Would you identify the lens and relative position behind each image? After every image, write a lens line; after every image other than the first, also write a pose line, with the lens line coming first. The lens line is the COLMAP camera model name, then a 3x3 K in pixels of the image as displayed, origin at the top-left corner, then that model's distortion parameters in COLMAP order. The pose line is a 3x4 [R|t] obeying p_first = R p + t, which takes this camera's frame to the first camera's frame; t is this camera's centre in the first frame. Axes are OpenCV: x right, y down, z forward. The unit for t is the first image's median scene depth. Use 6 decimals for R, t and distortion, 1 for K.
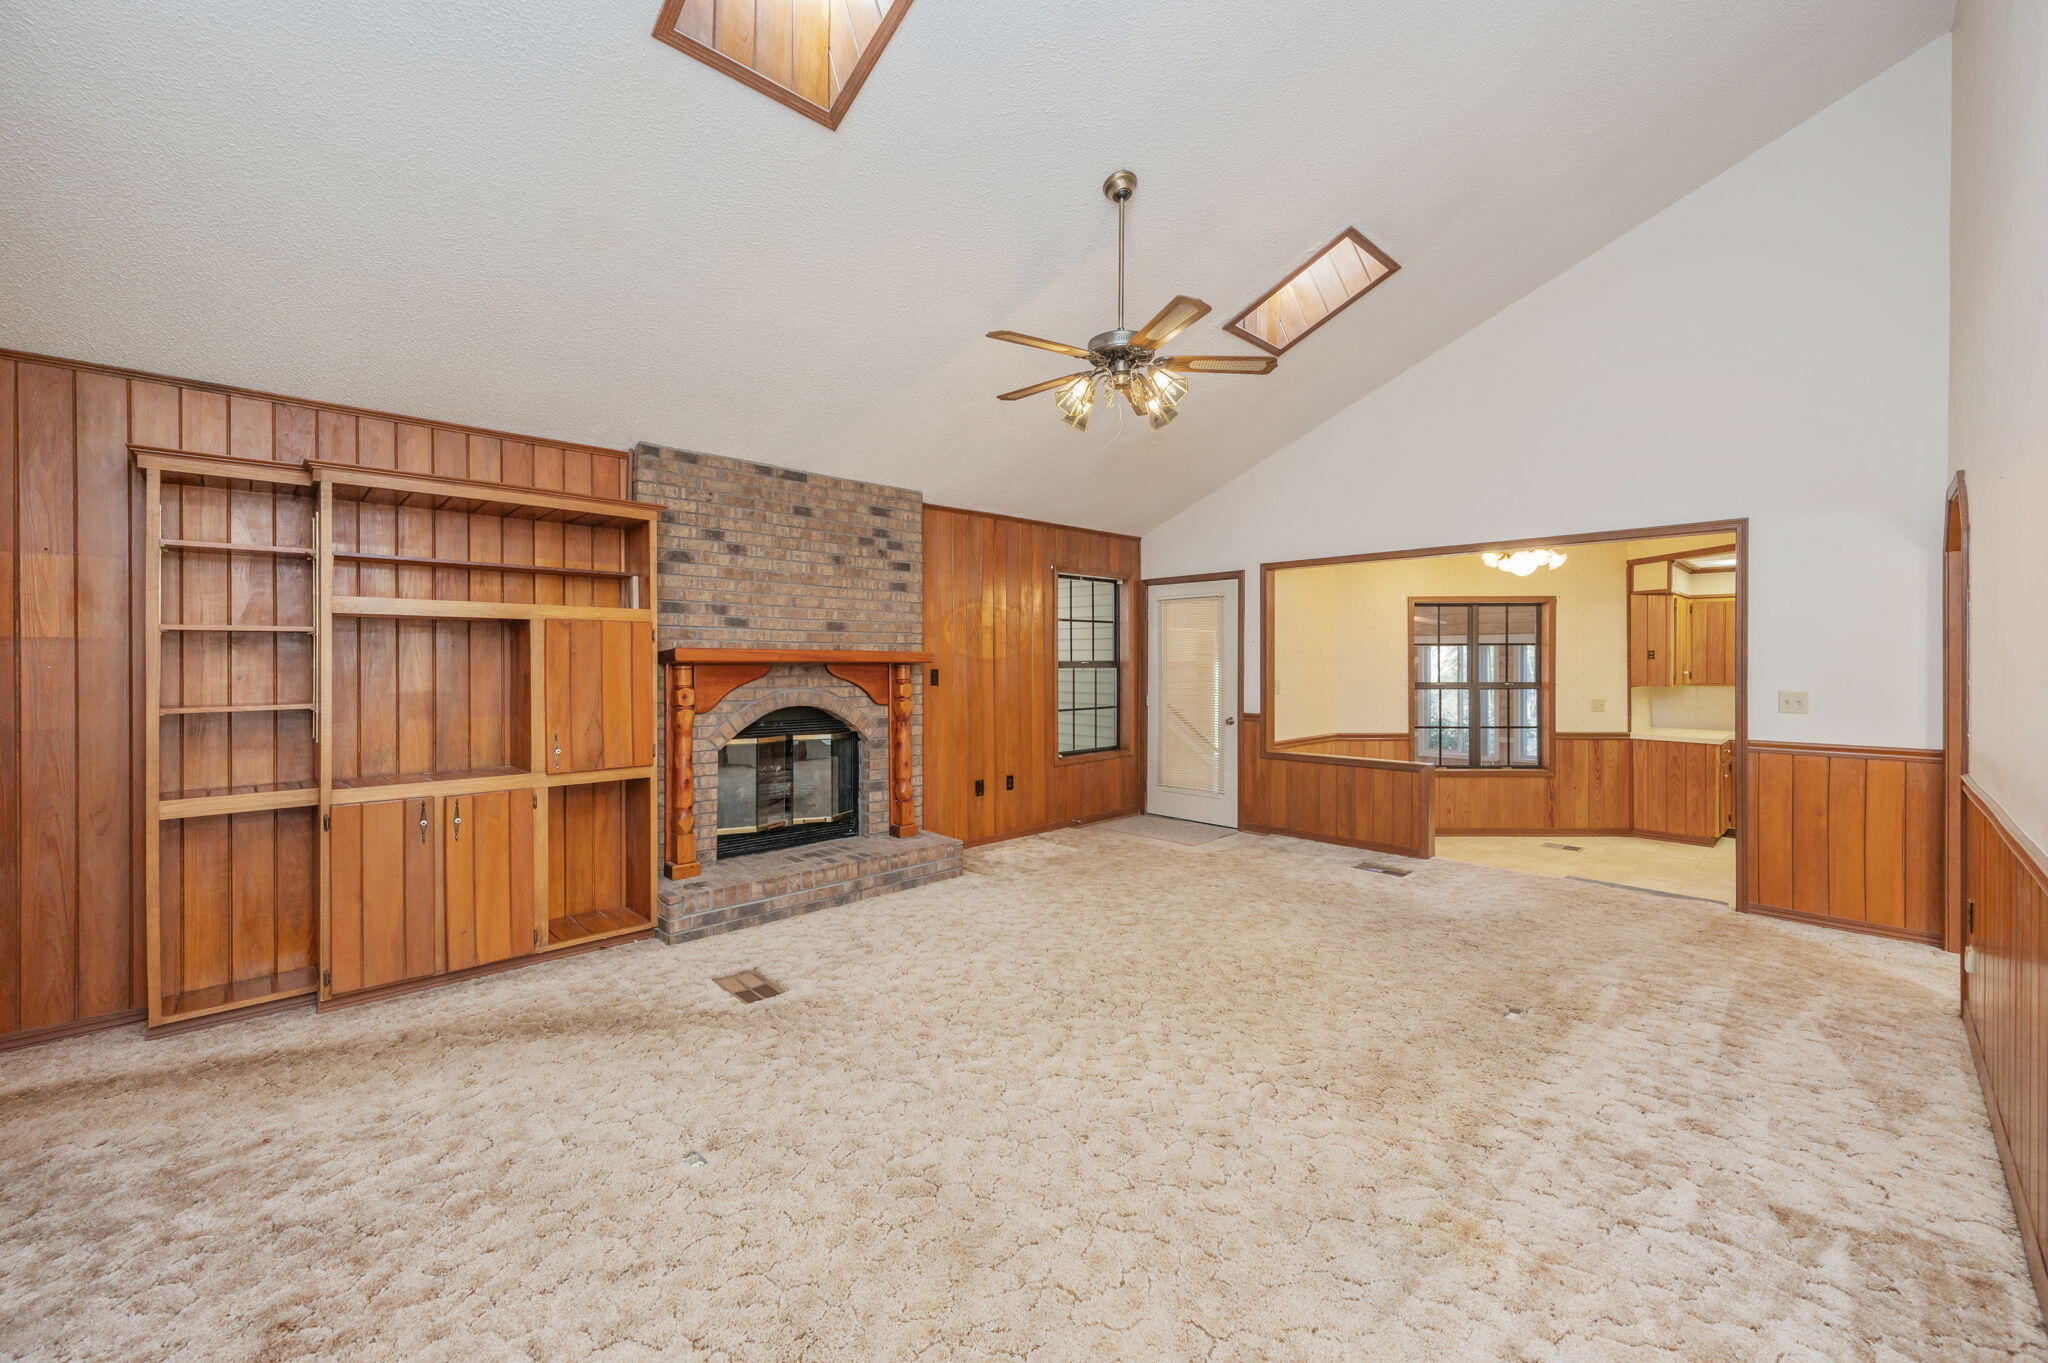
lens RADIAL K [[811.4, 0, 1031.4], [0, 811.4, 664.5], [0, 0, 1]] dist [-0.000183, 0.000006]
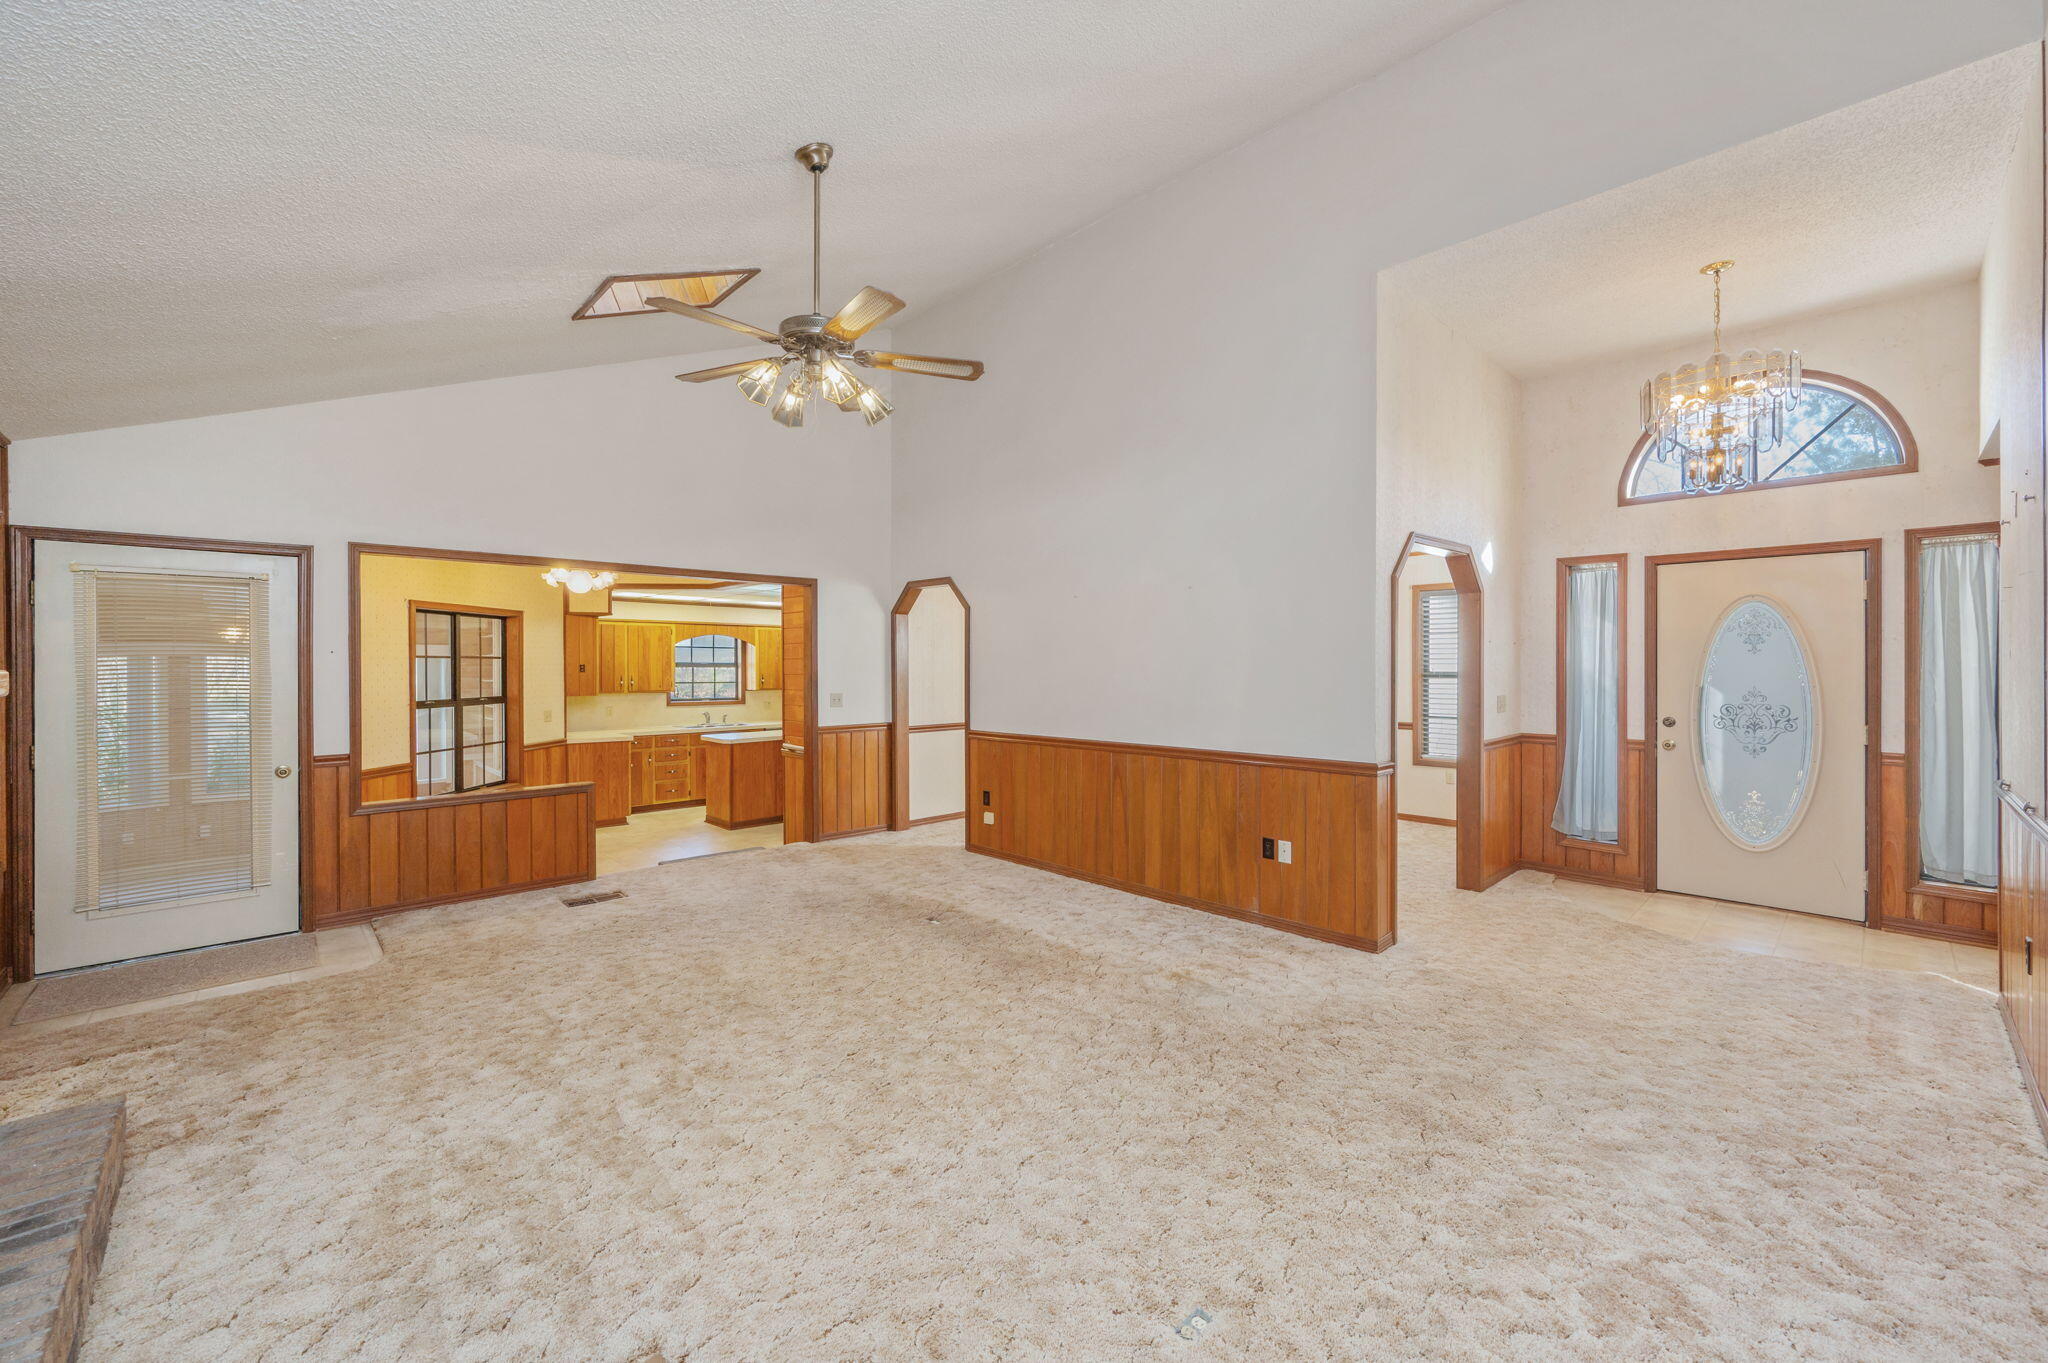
lens RADIAL K [[811.4, 0, 1031.4], [0, 811.4, 664.5], [0, 0, 1]] dist [-0.000183, 0.000006]
pose [[0.009131, 0.003040, 0.999954, -0.720695], [0.008601, 0.999958, -0.003119, -0.017261], [-0.999921, 0.008629, 0.009104, 0.685786]]
